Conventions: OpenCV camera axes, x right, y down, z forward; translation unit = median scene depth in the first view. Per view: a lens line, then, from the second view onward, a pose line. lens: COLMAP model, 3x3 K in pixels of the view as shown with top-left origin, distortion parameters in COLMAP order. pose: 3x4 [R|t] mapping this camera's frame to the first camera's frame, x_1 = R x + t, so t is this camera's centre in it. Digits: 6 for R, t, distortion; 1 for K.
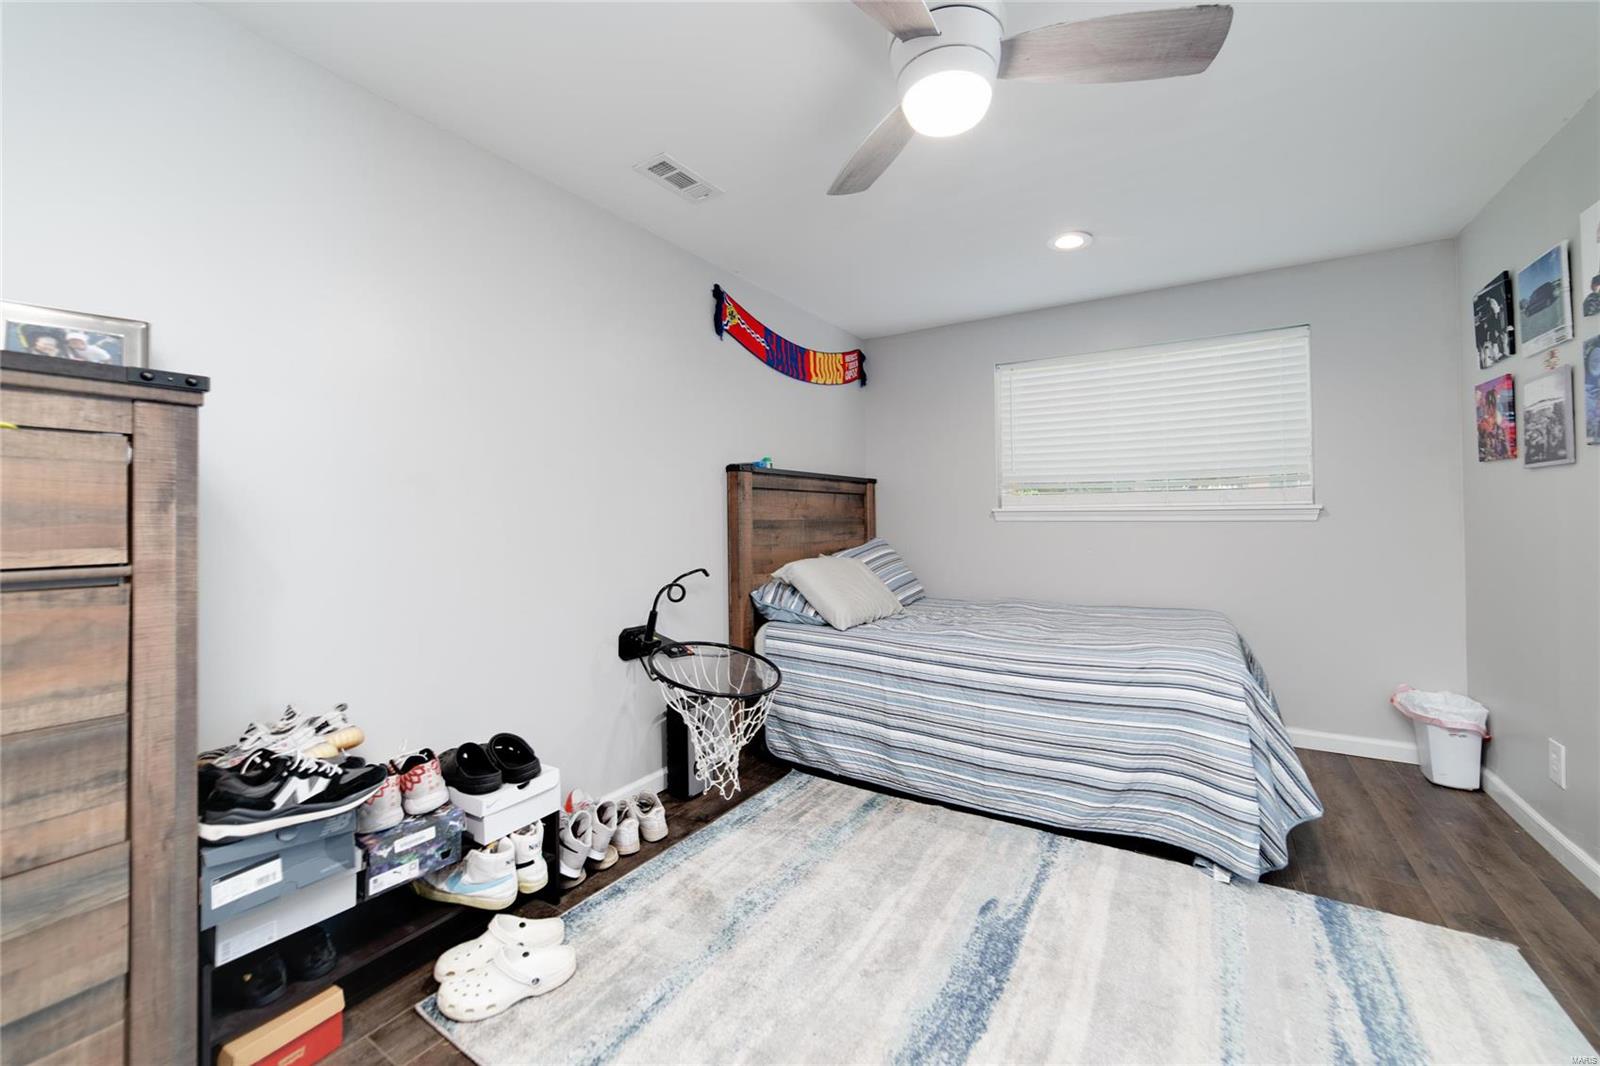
lens RADIAL K [[621.2, 0, 796.5], [0, 621.2, 522.3], [0, 0, 1]] dist [0.000570, 0.000207]
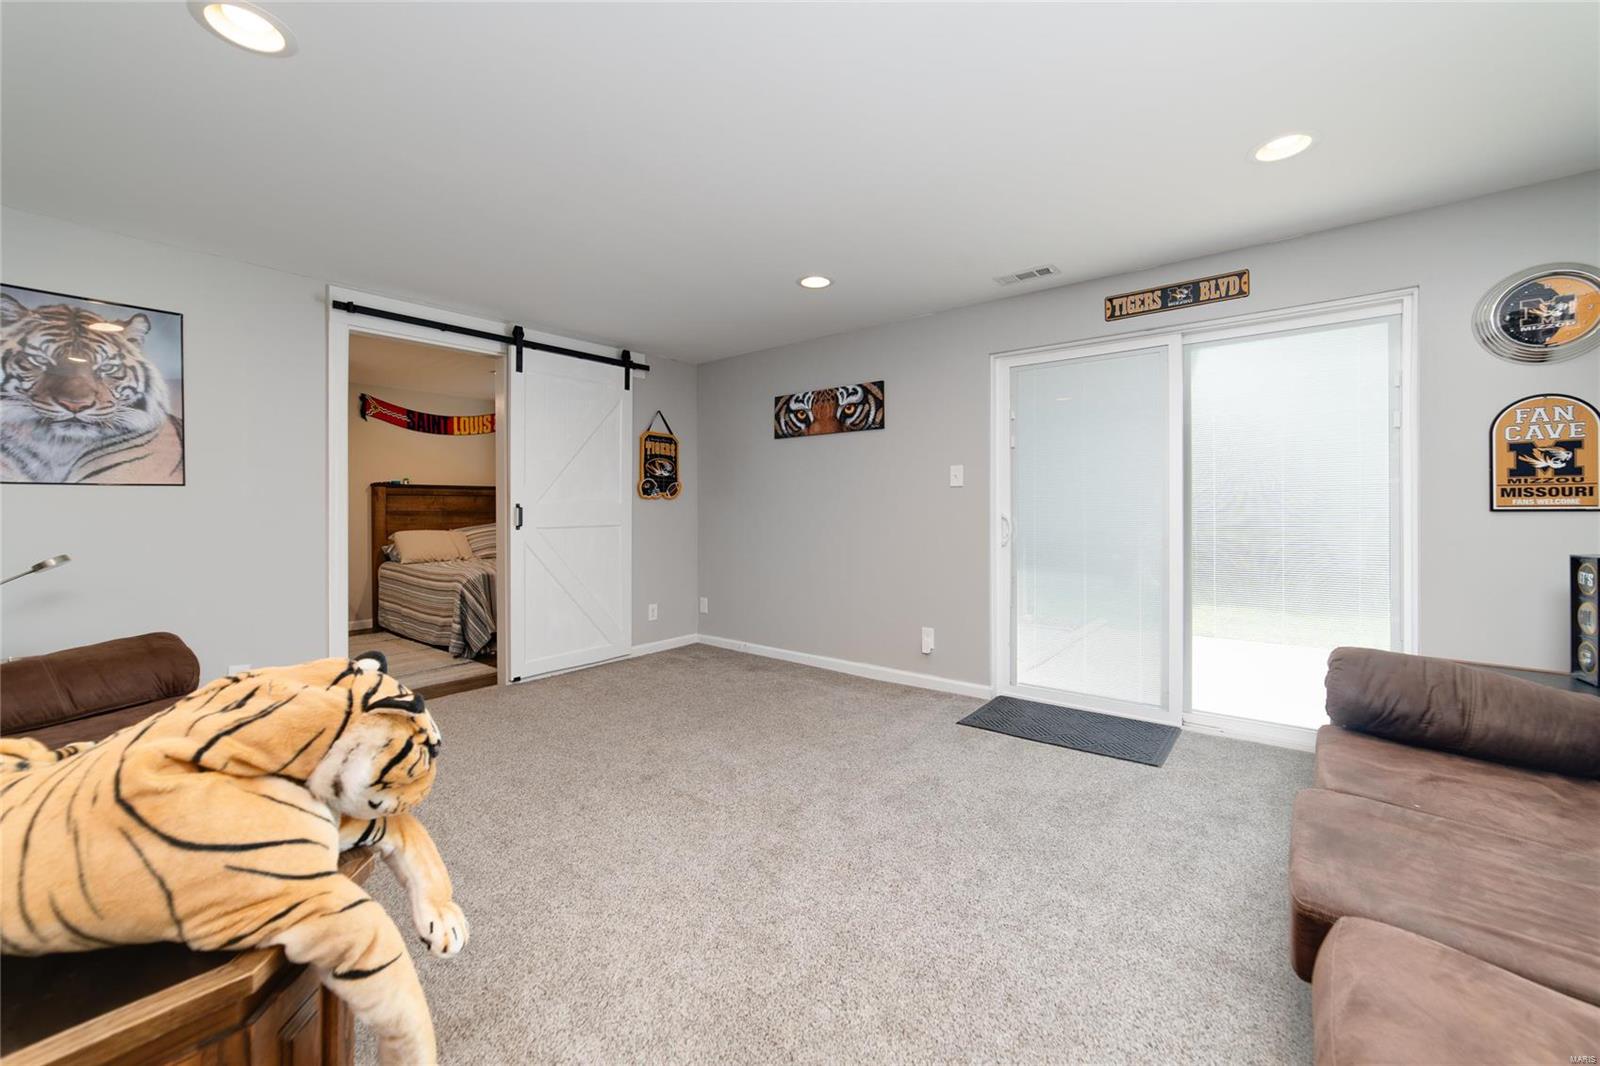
lens RADIAL K [[621.2, 0, 802.6], [0, 621.2, 520.0], [0, 0, 1]] dist [0.000570, 0.000207]
pose [[0.995135, 0.009391, -0.098067, 1.369585], [-0.007824, 0.999836, 0.016348, -0.016483], [0.098205, -0.015501, 0.995046, -0.796685]]
